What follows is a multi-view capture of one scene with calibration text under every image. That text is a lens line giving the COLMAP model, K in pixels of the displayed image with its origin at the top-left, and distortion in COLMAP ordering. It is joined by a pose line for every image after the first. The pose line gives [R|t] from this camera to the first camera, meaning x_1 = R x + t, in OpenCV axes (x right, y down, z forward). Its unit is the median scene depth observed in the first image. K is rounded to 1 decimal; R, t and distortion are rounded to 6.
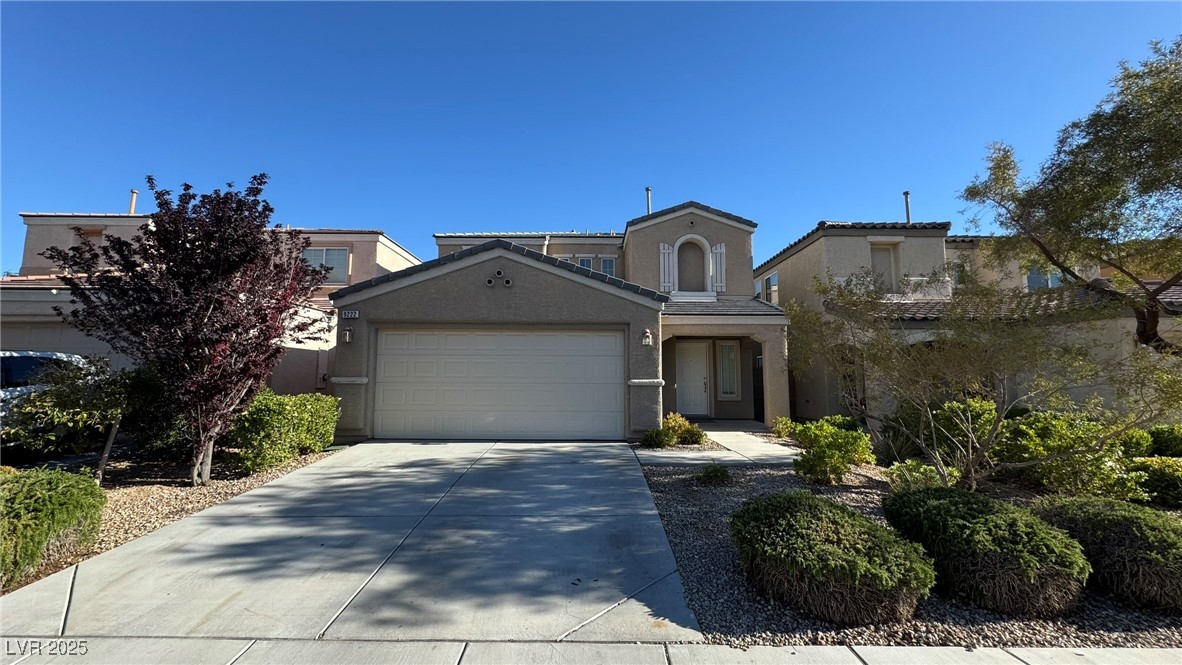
lens RADIAL K [[472.5, 0, 591.0], [0, 472.5, 332.5], [0, 0, 1]] dist [-0.000694, -0.000069]
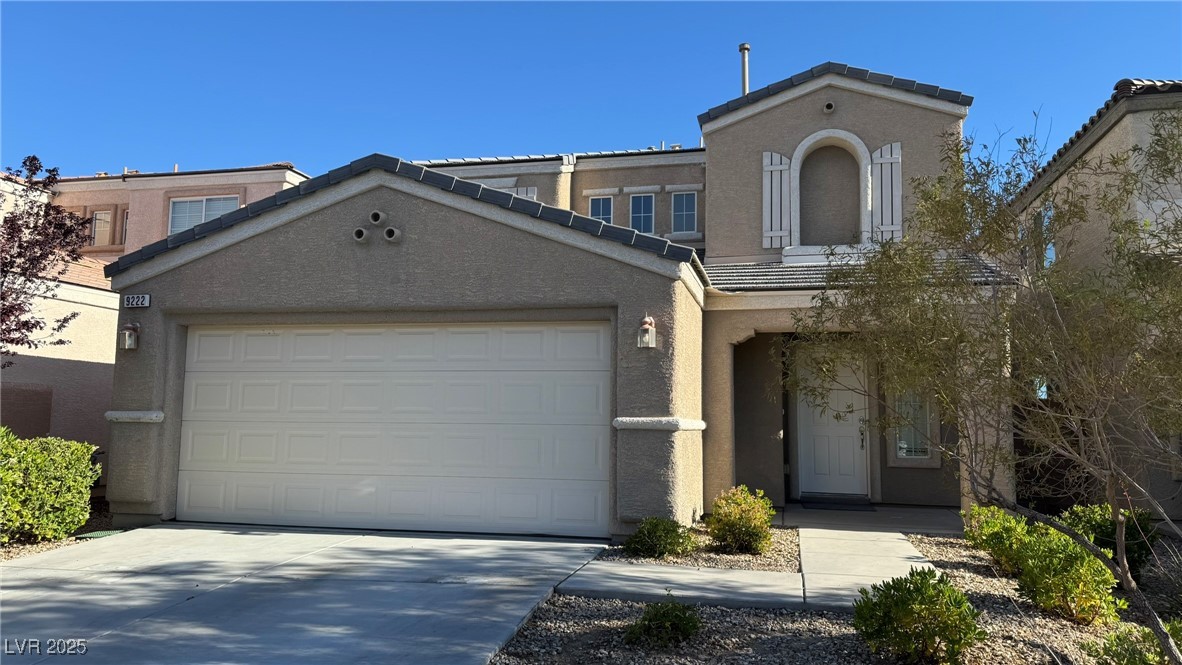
lens RADIAL K [[828.0, 0, 591.0], [0, 828.0, 332.5], [0, 0, 1]] dist [0.116801, -0.177233]
pose [[0.972572, -0.016472, -0.232018, 0.258860], [0.013486, 0.999805, -0.014452, 0.021769], [0.232210, 0.010926, 0.972604, 0.133809]]
